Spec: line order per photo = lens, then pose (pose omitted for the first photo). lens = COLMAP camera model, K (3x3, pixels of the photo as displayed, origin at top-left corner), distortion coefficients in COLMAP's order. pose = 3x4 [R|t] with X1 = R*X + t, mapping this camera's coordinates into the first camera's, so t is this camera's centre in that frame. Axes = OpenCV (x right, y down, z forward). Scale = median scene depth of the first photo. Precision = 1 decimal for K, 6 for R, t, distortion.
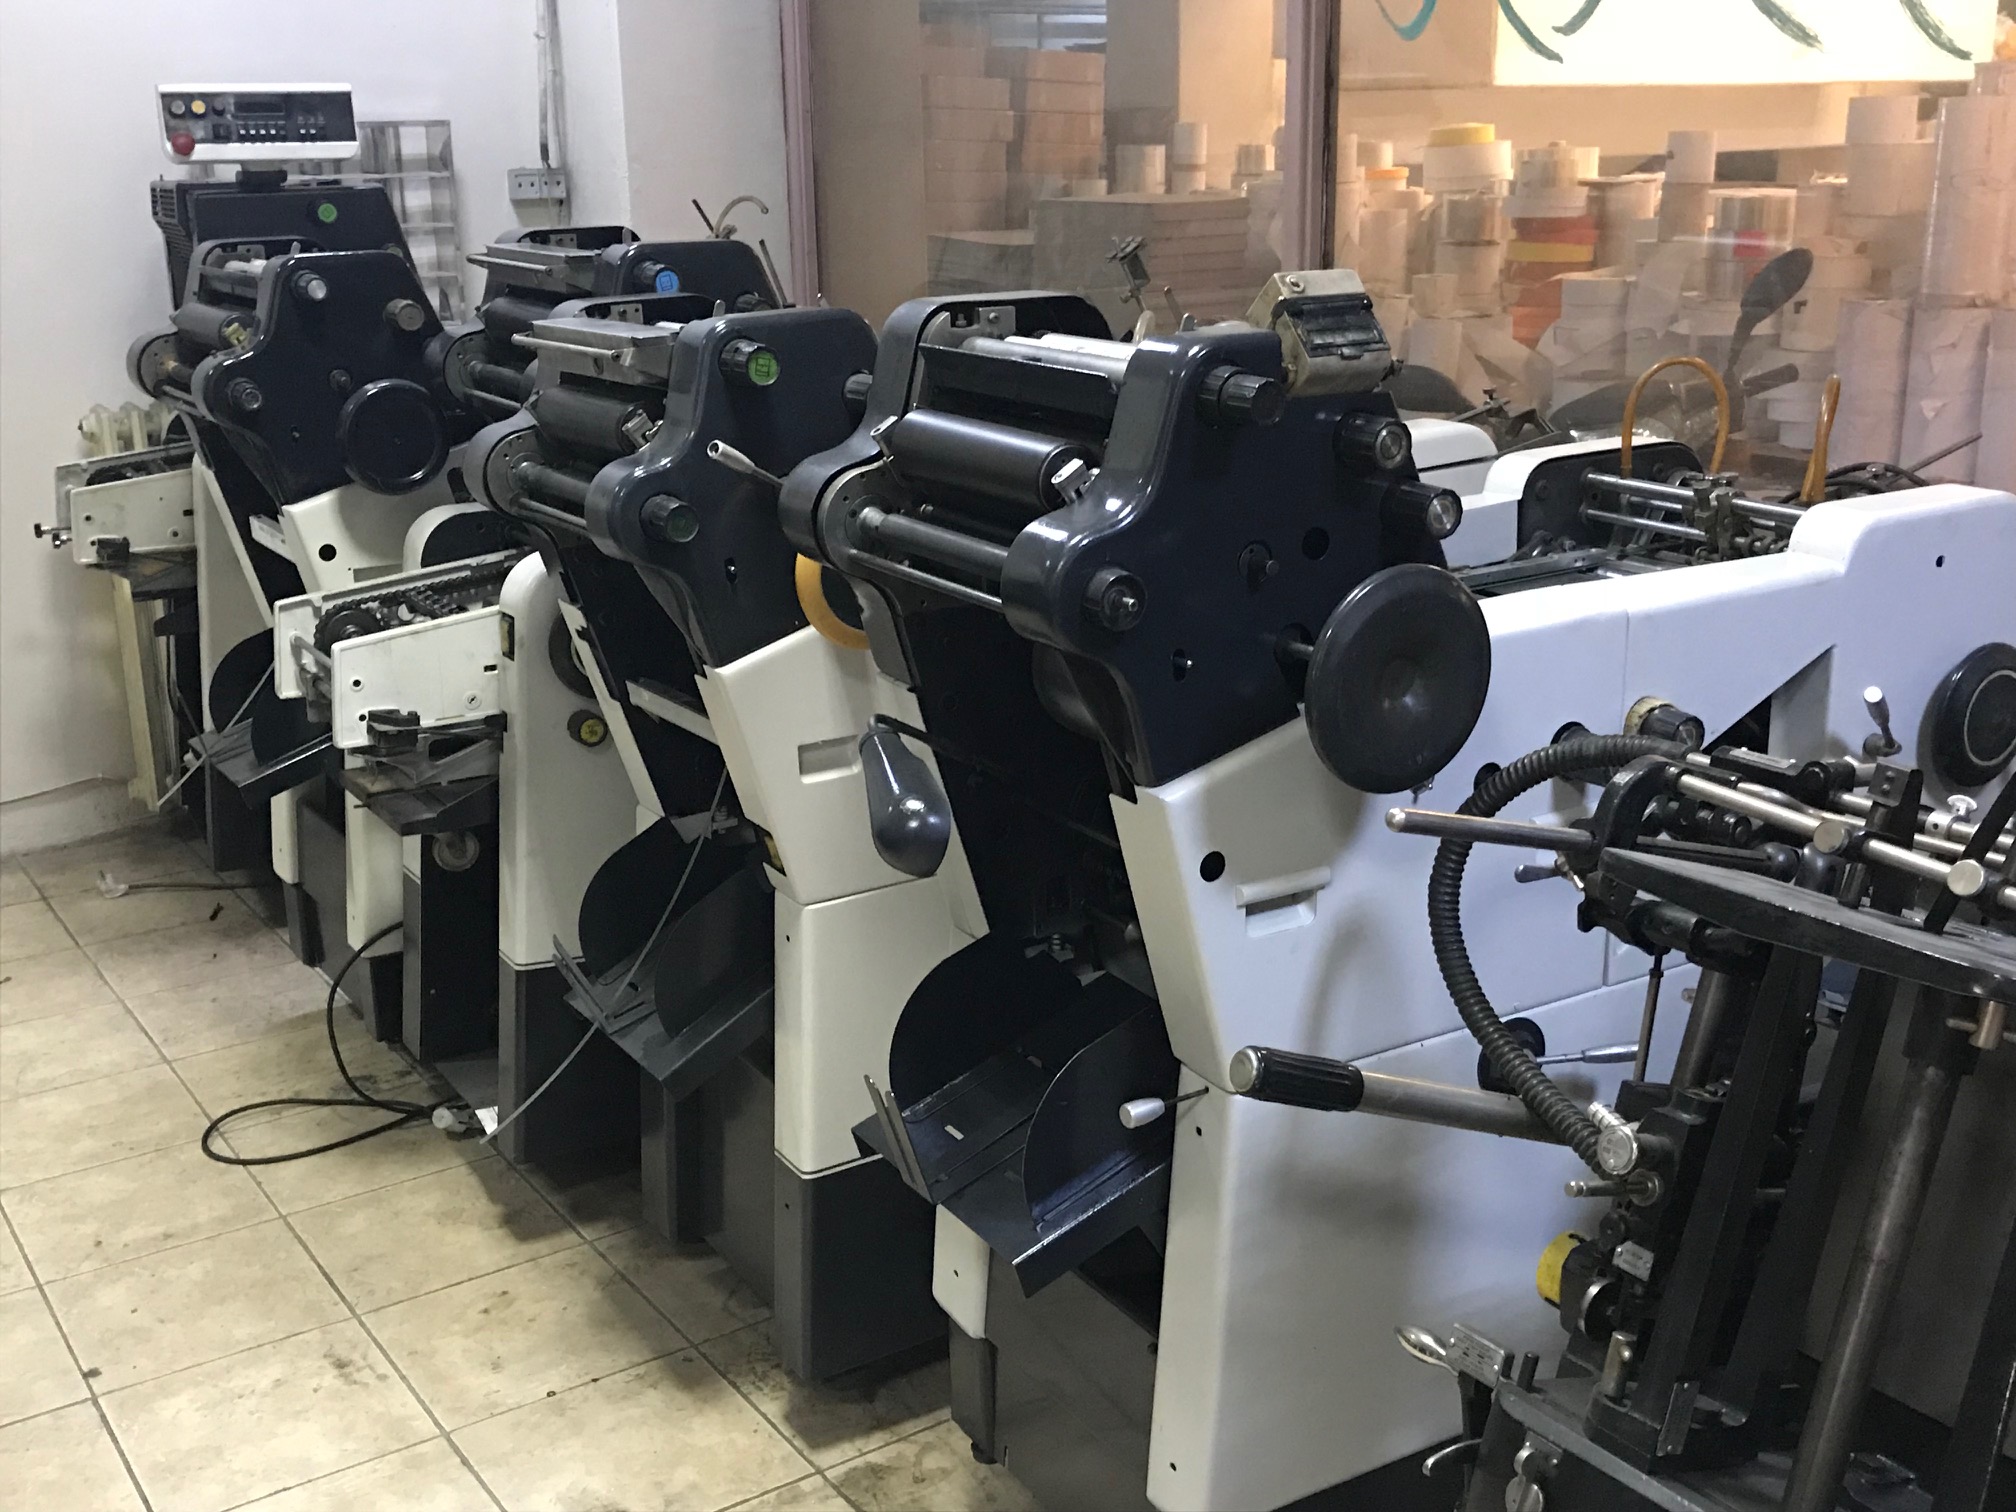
lens RADIAL K [[2169.5, 0, 1008.0], [0, 2169.5, 756.0], [0, 0, 1]] dist [0.078069, -0.126203]
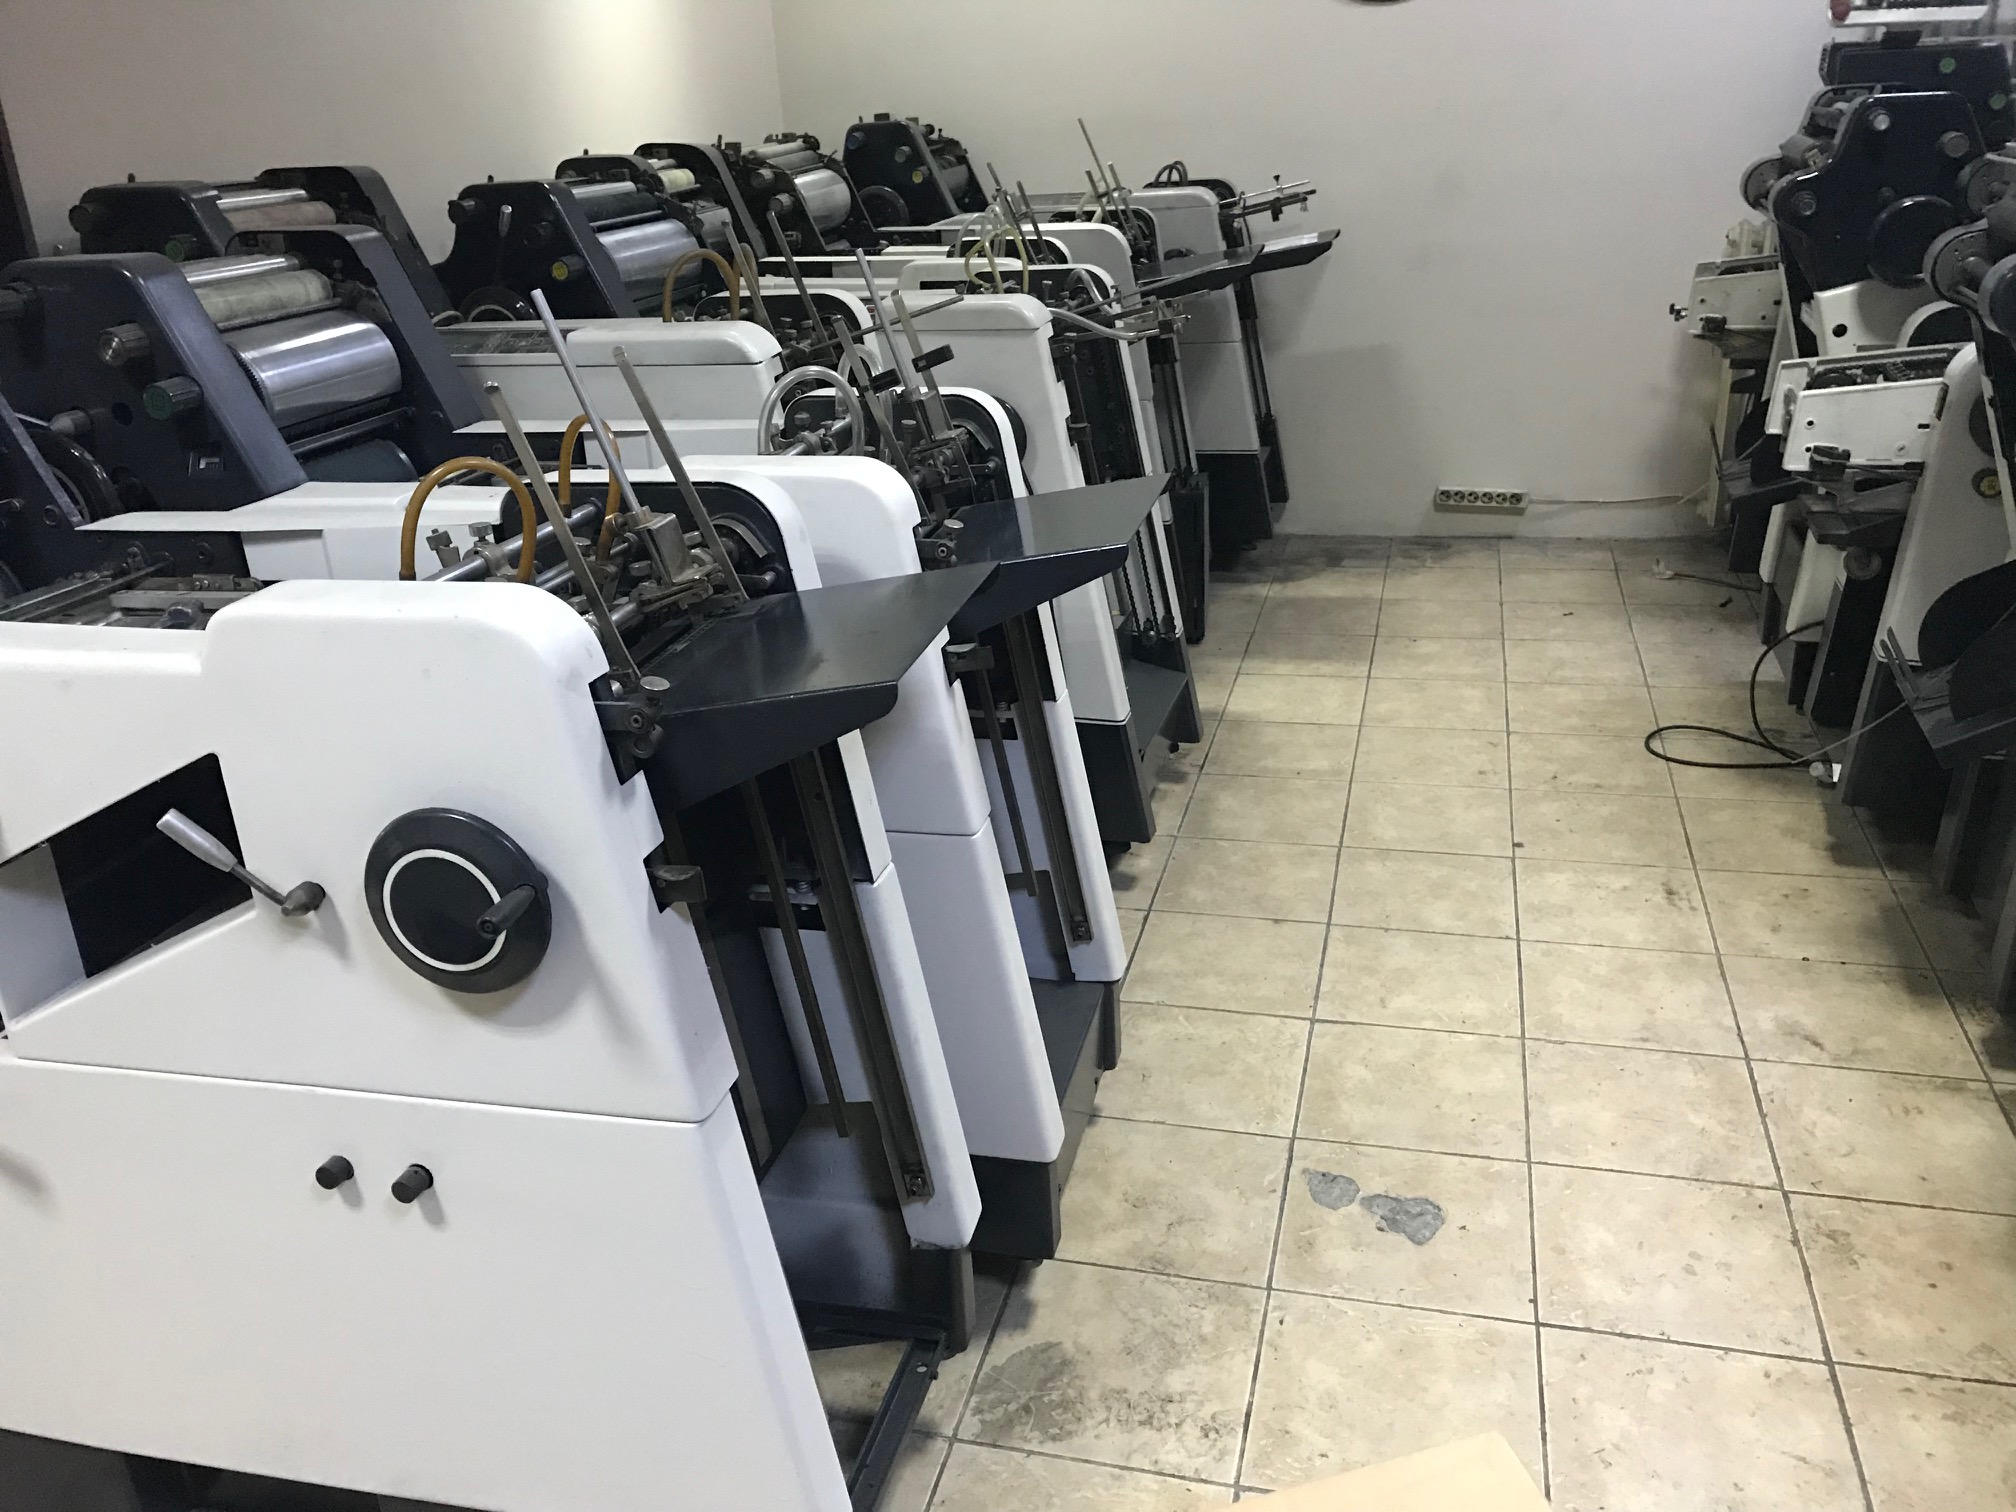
lens RADIAL K [[1640.1, 0, 1008.0], [0, 1640.1, 756.0], [0, 0, 1]] dist [0.002059, -0.003918]
pose [[0.665414, 0.264979, -0.697861, 0.117642], [-0.160855, 0.963812, 0.212585, 0.025582], [0.728938, -0.029202, 0.683957, -0.052390]]
